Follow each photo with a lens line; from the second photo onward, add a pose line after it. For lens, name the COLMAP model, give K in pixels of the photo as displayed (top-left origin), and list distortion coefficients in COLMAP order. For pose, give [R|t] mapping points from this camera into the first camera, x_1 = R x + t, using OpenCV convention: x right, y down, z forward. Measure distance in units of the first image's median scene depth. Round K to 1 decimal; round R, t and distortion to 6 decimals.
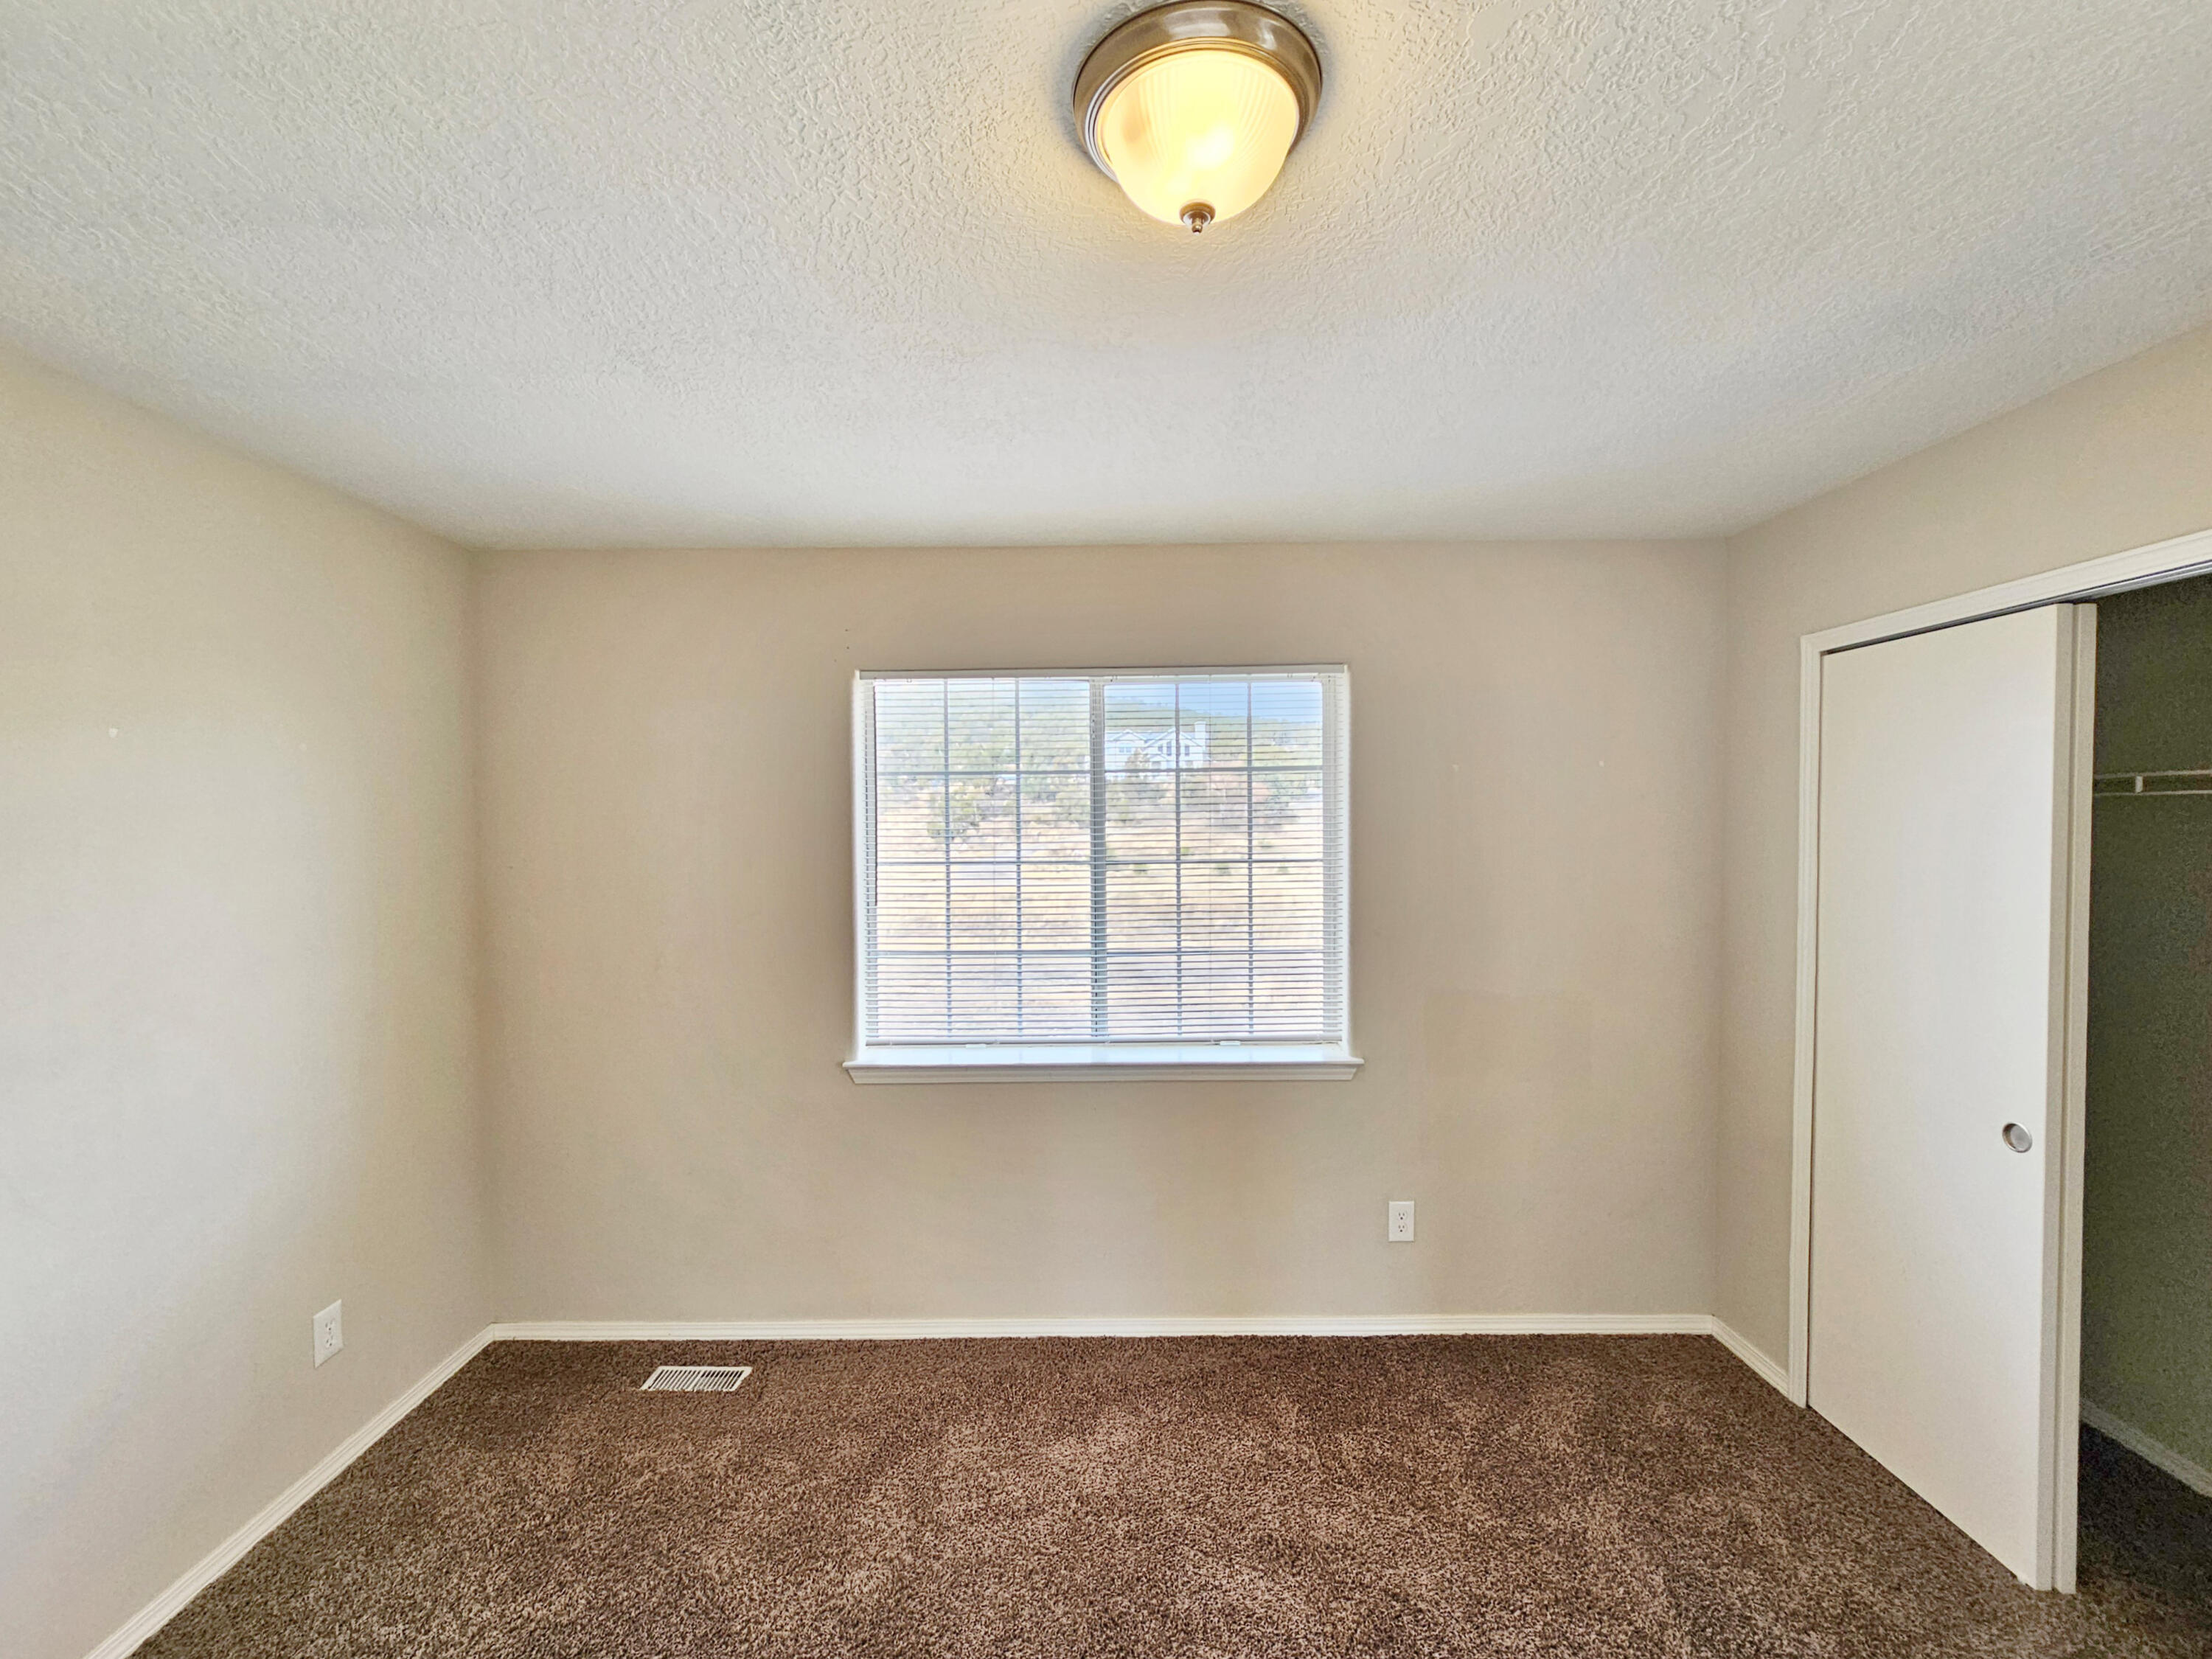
lens RADIAL K [[920.2, 0, 1103.9], [0, 920.2, 843.6], [0, 0, 1]] dist [-0.001212, -0.000075]
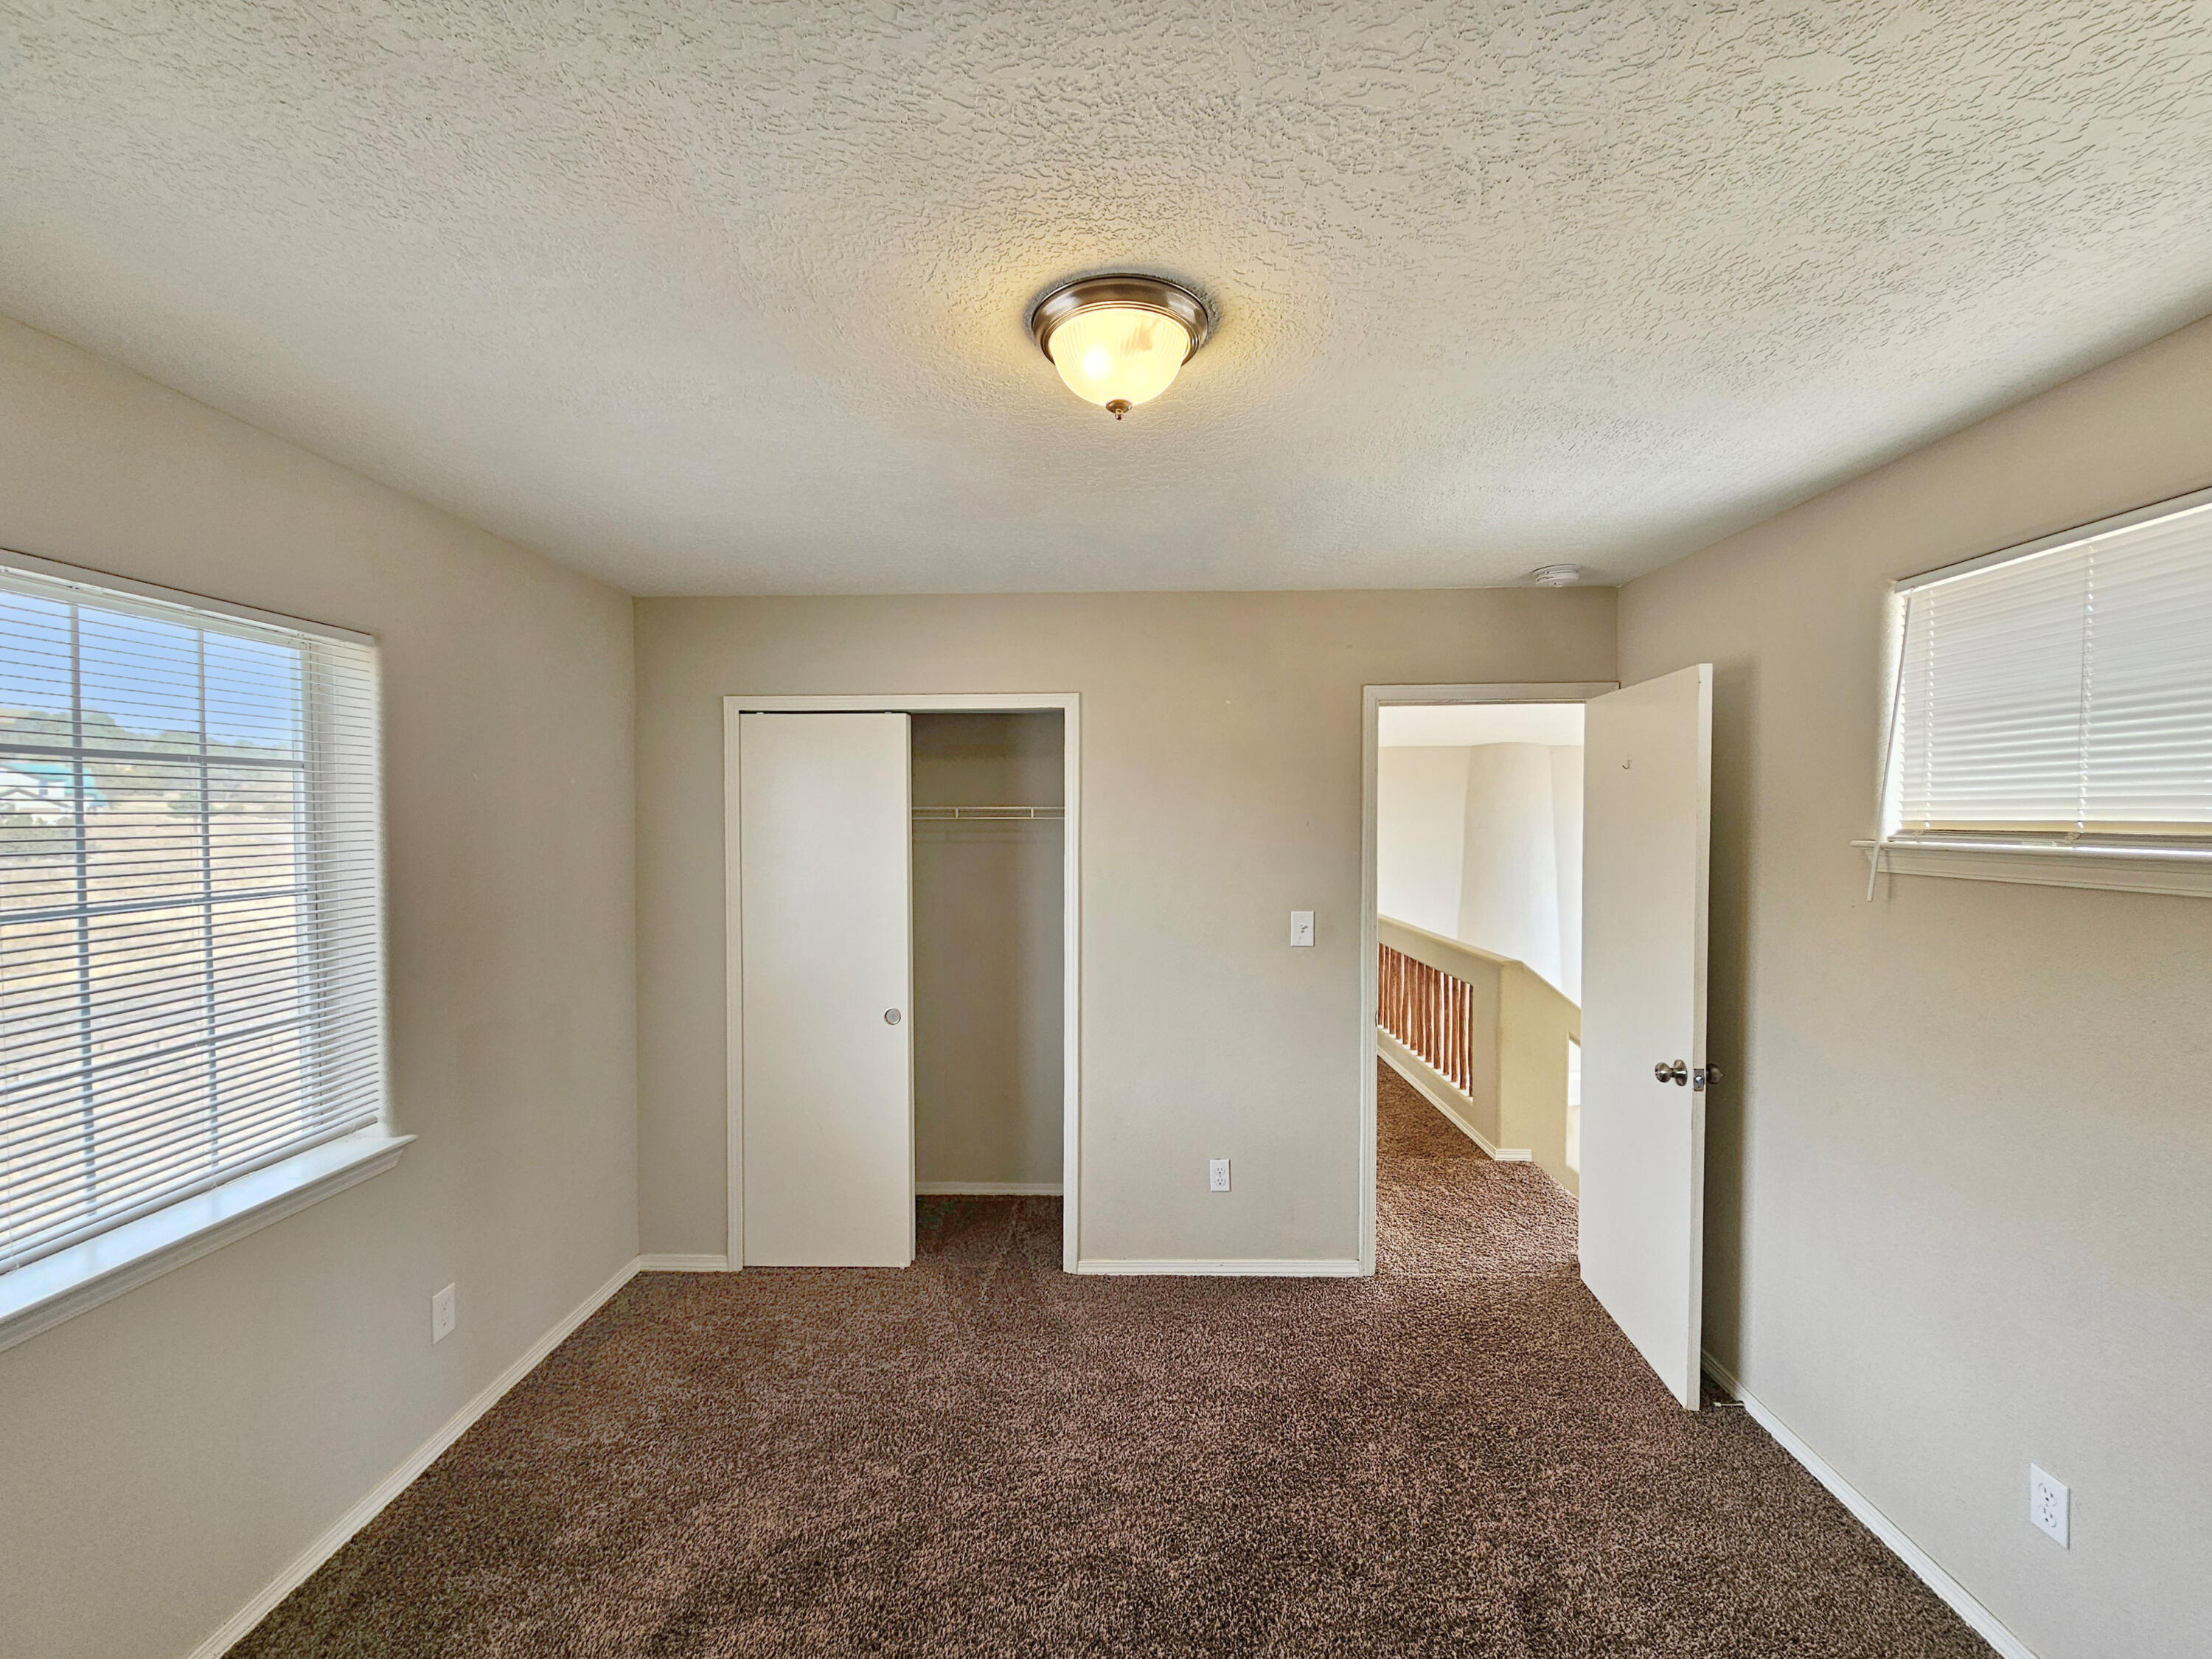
lens RADIAL K [[898.7, 0, 1096.1], [0, 898.7, 842.6], [0, 0, 1]] dist [-0.000273, 0.000216]
pose [[0.050995, -0.013829, 0.998603, -0.518696], [0.025085, 0.999606, 0.012562, -0.015609], [-0.998384, 0.024409, 0.051322, 0.398596]]
